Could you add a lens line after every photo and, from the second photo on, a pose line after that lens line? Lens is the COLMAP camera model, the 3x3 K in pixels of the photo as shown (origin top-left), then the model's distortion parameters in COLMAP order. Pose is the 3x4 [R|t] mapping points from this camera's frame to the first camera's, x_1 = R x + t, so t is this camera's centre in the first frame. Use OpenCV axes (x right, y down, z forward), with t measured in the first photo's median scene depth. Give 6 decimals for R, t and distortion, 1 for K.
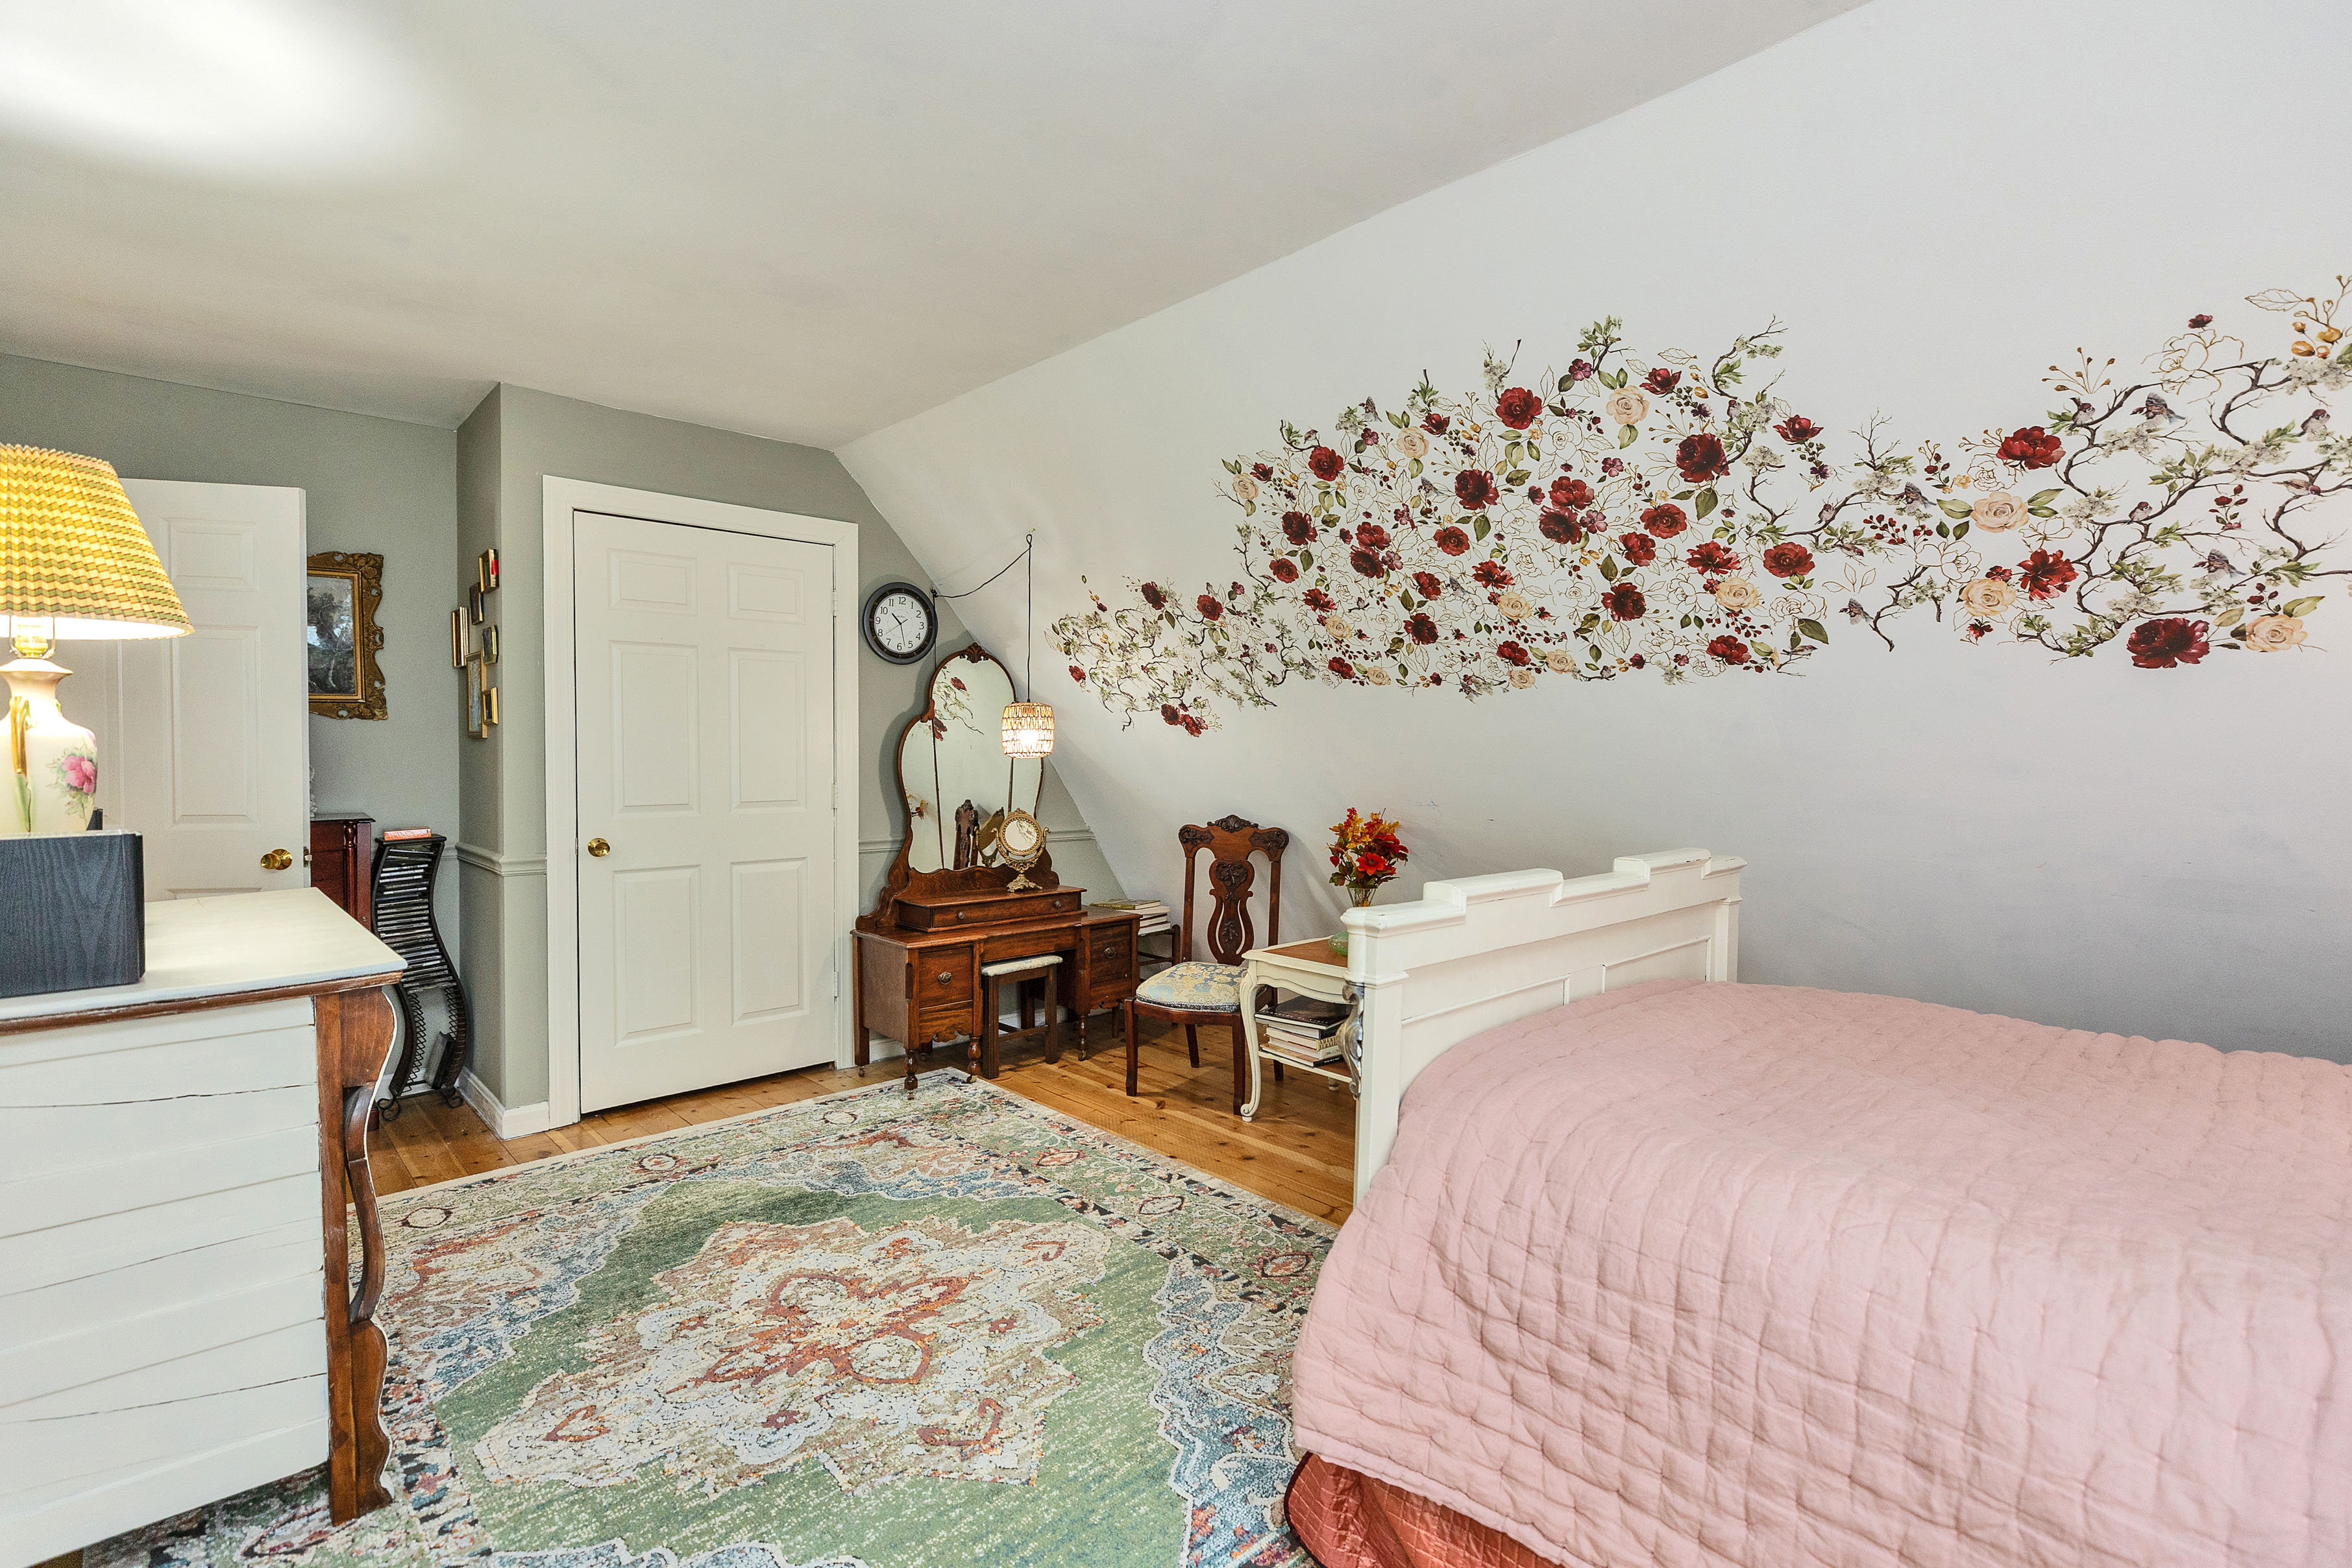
lens RADIAL K [[1090.2, 0, 1177.4], [0, 1090.2, 786.6], [0, 0, 1]] dist [0.000301, -0.000429]
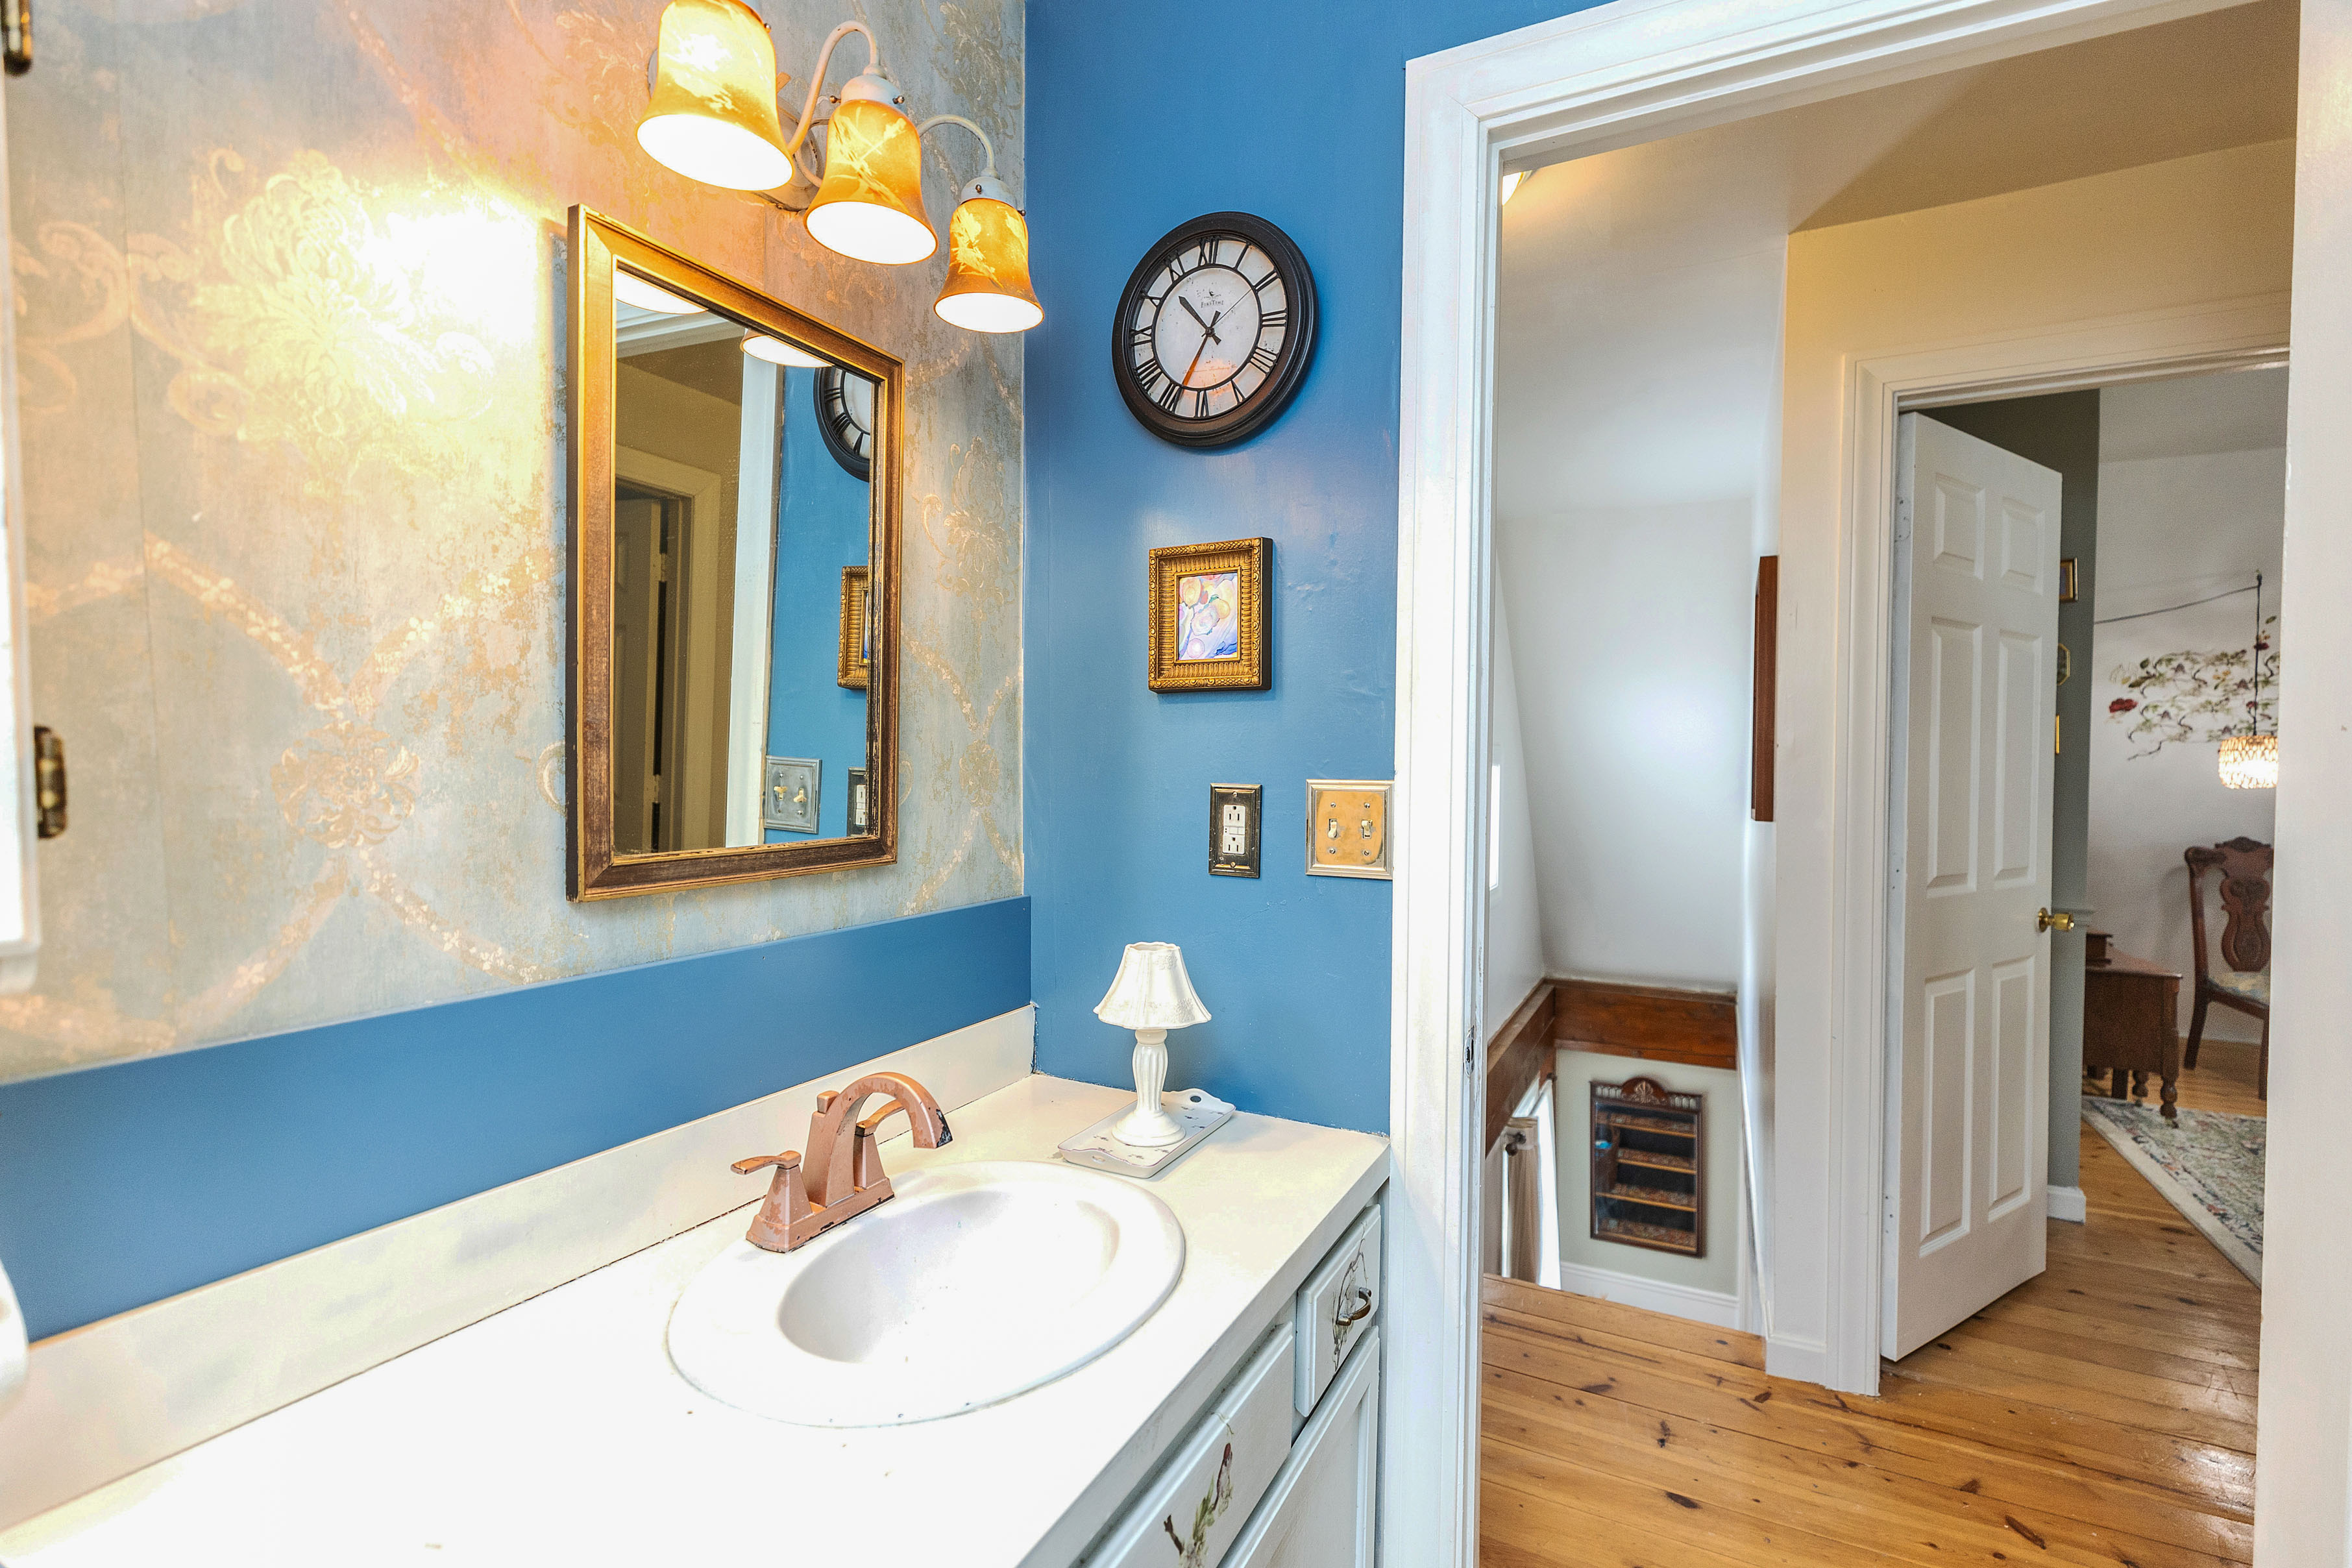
lens RADIAL K [[1066.3, 0, 1176.0], [0, 1066.3, 784.0], [0, 0, 1]] dist [0.009469, -0.001058]
pose [[0.938830, -0.006324, 0.344323, -2.039244], [0.012111, 0.999819, -0.014660, -0.036596], [-0.344168, 0.017933, 0.938737, 0.542150]]
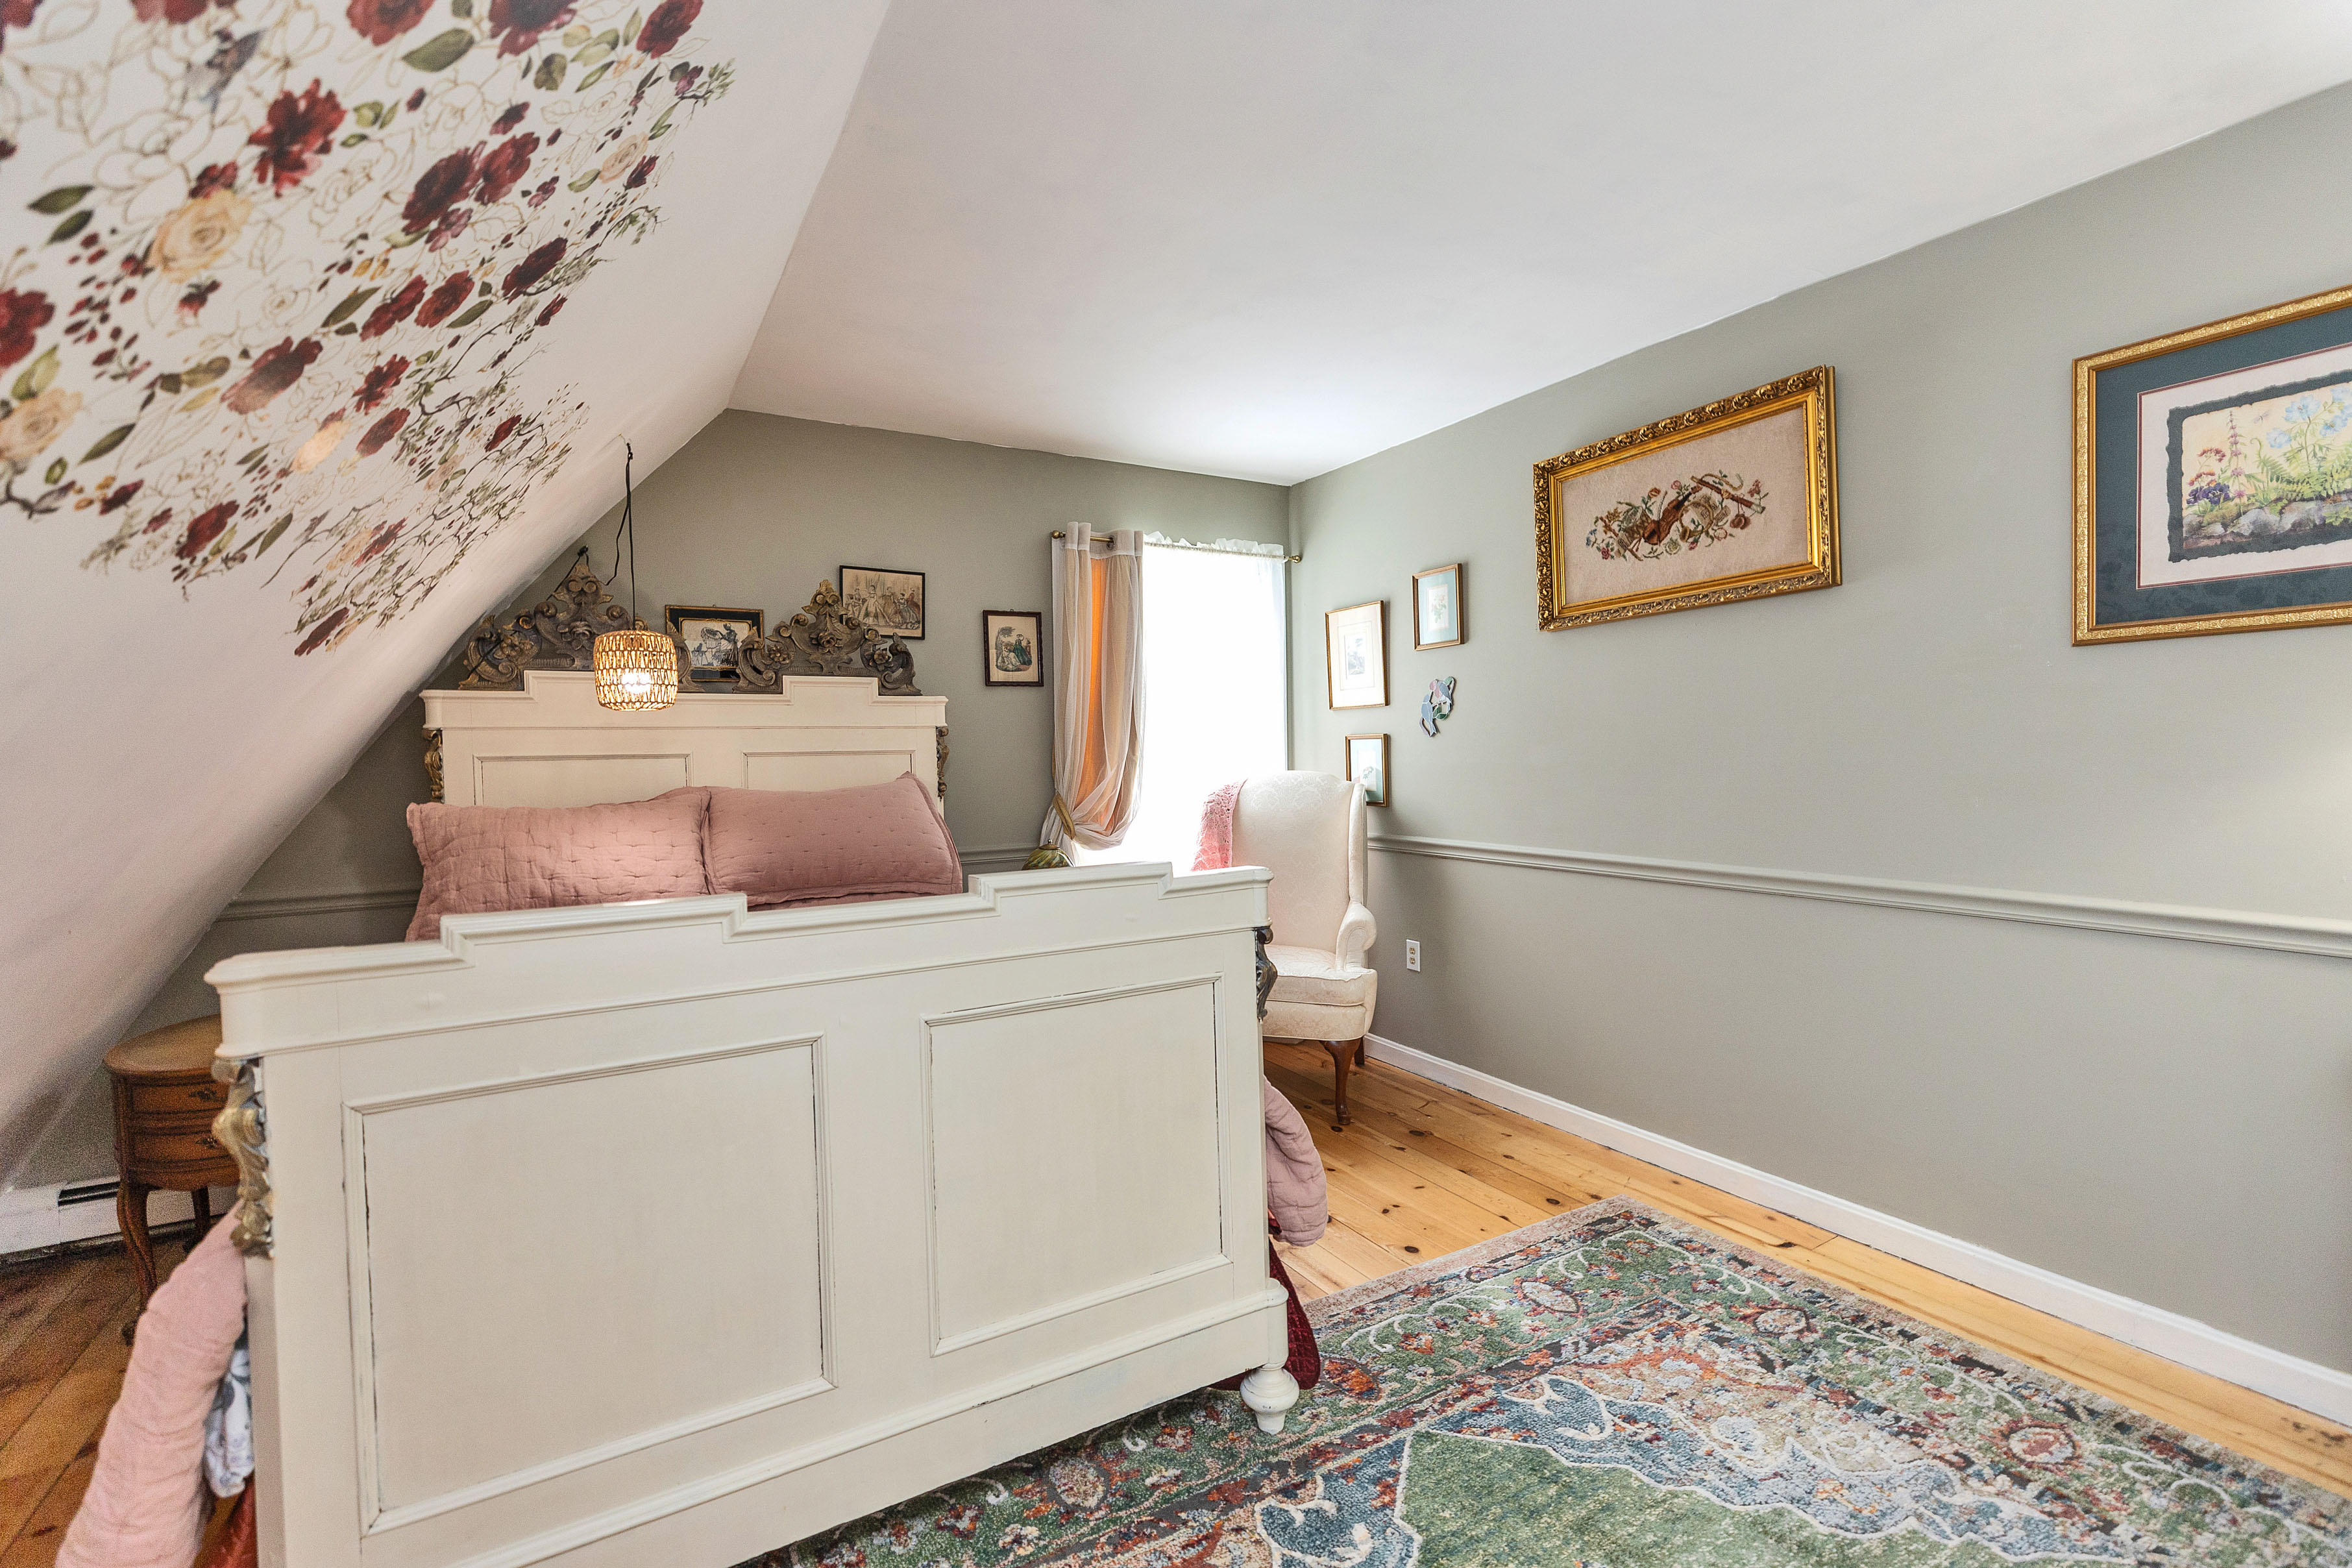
lens RADIAL K [[1045.6, 0, 1176.0], [0, 1045.6, 784.0], [0, 0, 1]] dist [0.002643, 0.000230]
pose [[-0.973111, 0.001138, 0.230332, -0.008109], [0.016044, 0.997894, 0.062853, -0.034139], [-0.229775, 0.064858, -0.971080, 1.268430]]
